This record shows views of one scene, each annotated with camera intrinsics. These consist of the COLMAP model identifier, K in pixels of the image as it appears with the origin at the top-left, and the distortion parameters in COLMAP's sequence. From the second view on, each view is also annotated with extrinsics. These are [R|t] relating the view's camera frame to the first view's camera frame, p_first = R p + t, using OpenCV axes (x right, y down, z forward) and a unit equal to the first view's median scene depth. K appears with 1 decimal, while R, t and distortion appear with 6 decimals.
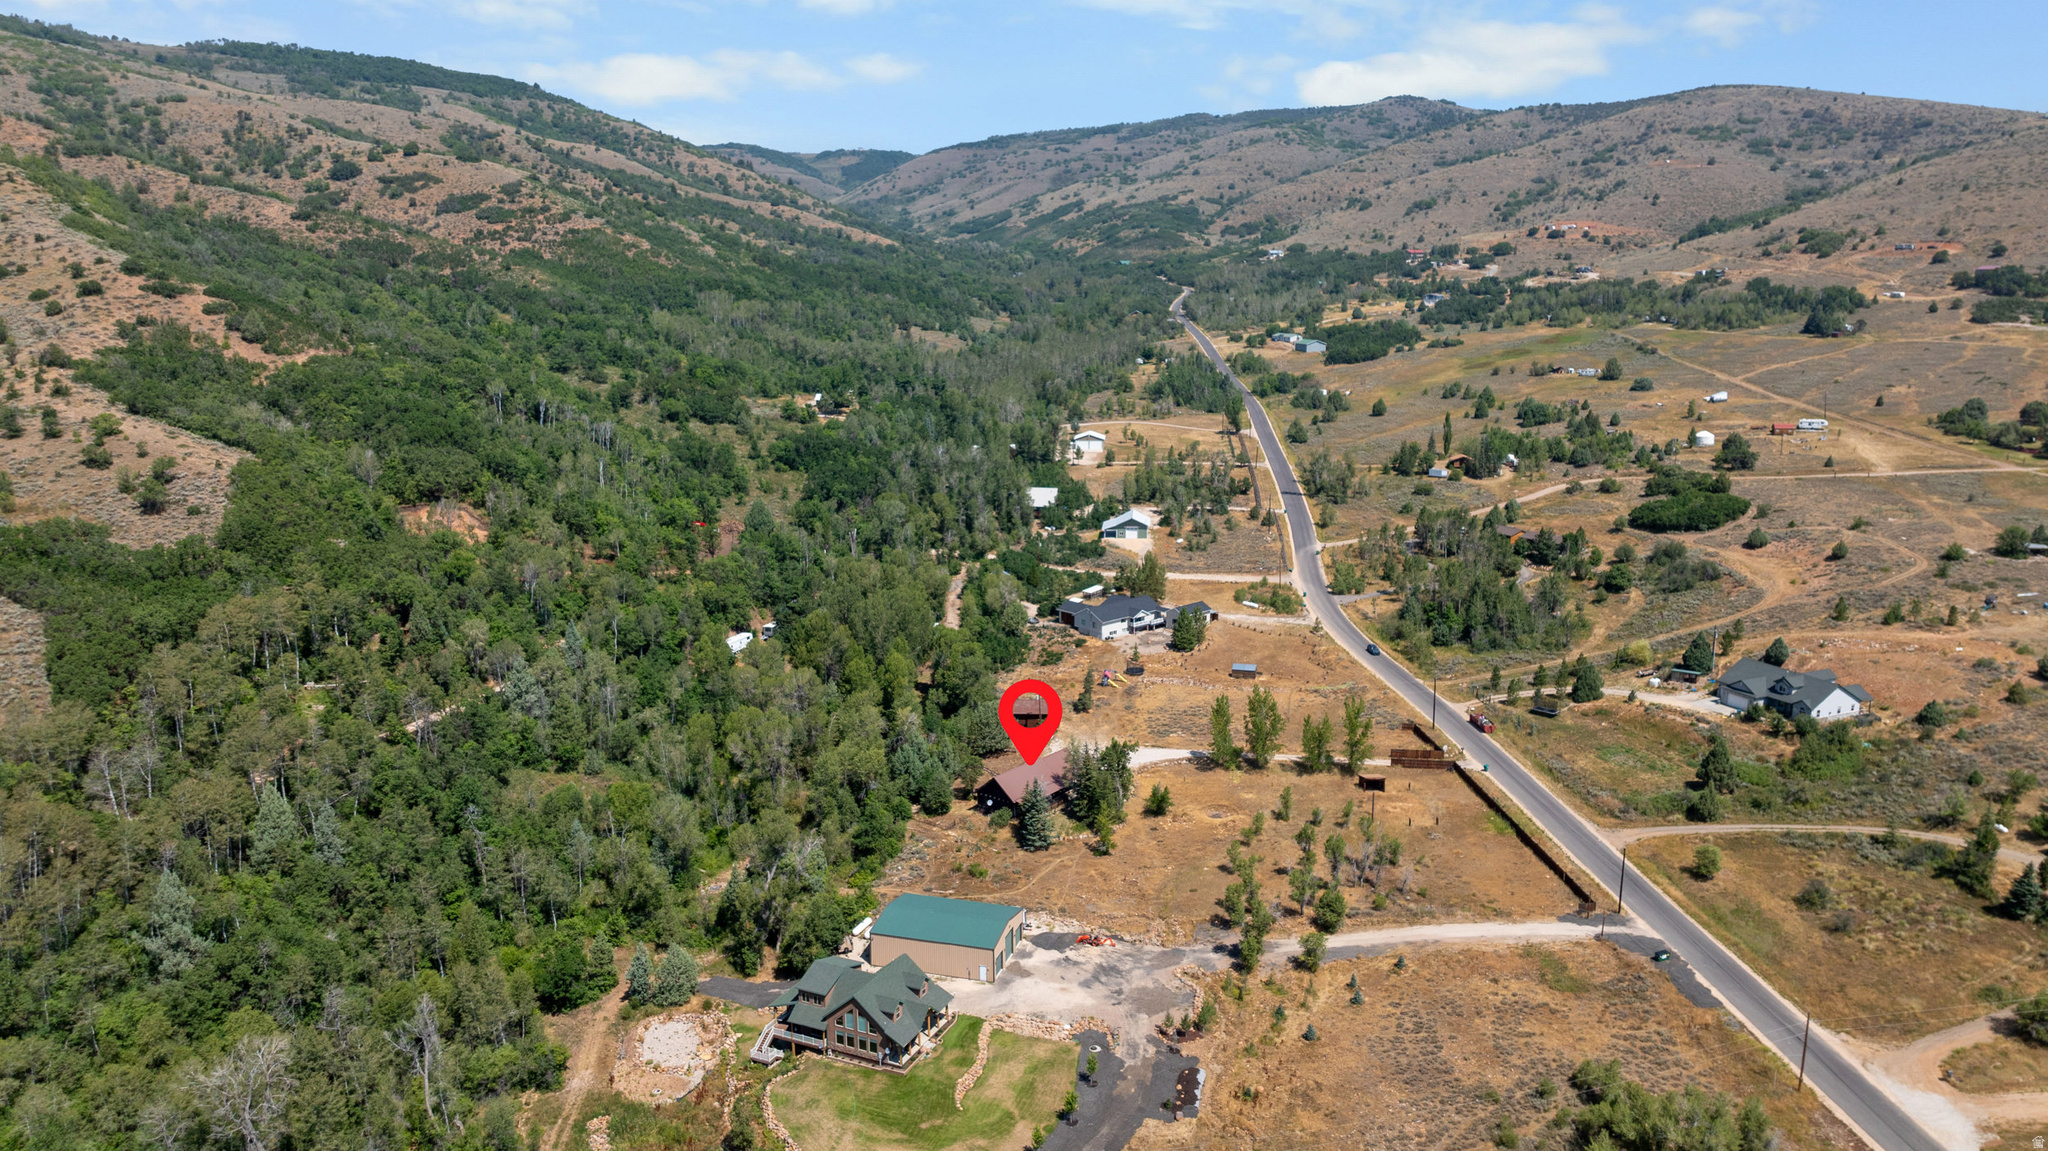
lens RADIAL K [[1450.5, 0, 1024.0], [0, 1450.5, 575.5], [0, 0, 1]] dist [-0.021337, 0.000079]
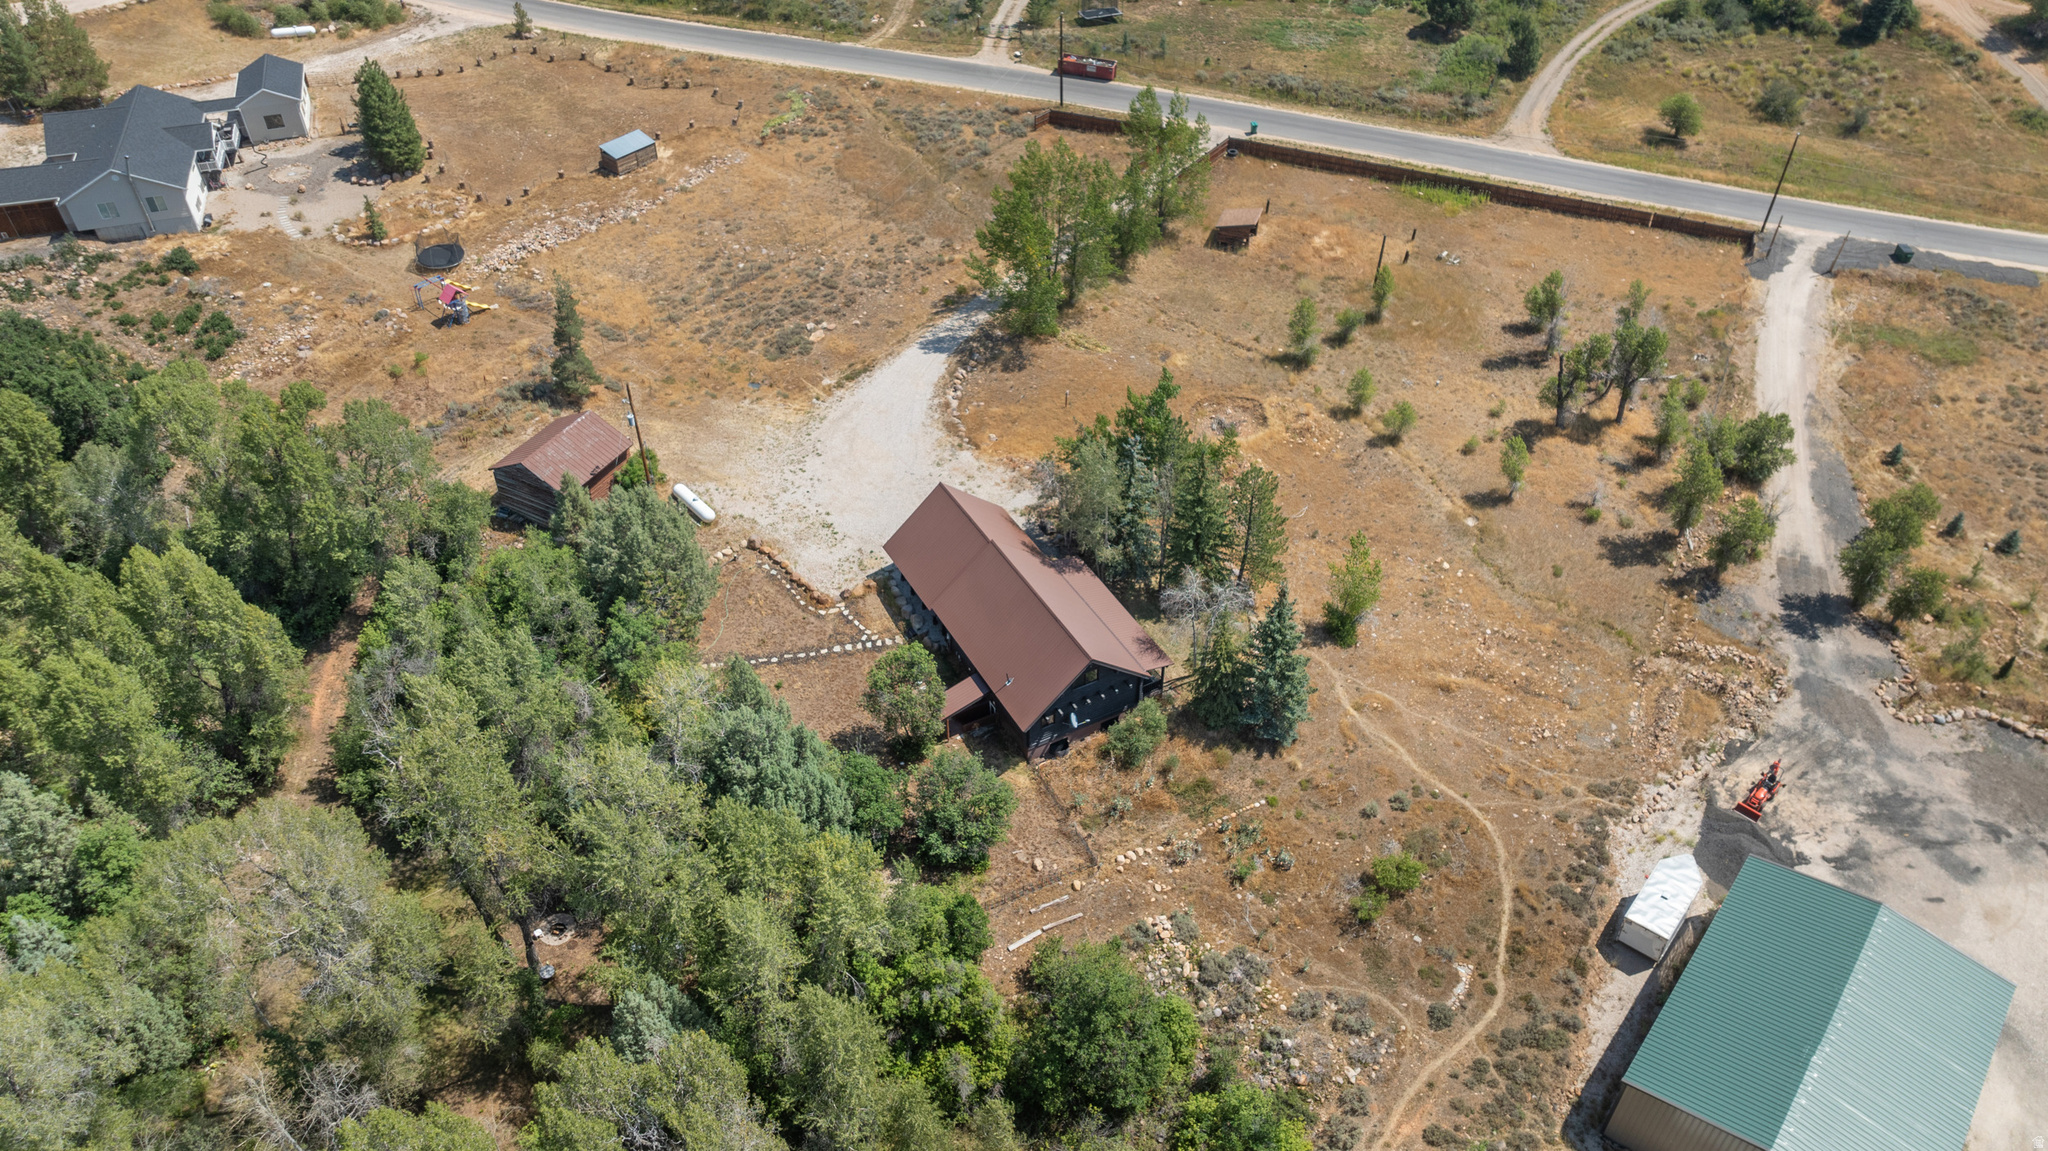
lens RADIAL K [[1446.1, 0, 1024.0], [0, 1446.1, 575.5], [0, 0, 1]] dist [-0.066931, 0.087089]
pose [[0.386090, -0.594980, 0.704935, -0.265601], [0.195705, 0.799625, 0.567714, -0.080650], [-0.901462, -0.081229, 0.425168, 0.879792]]
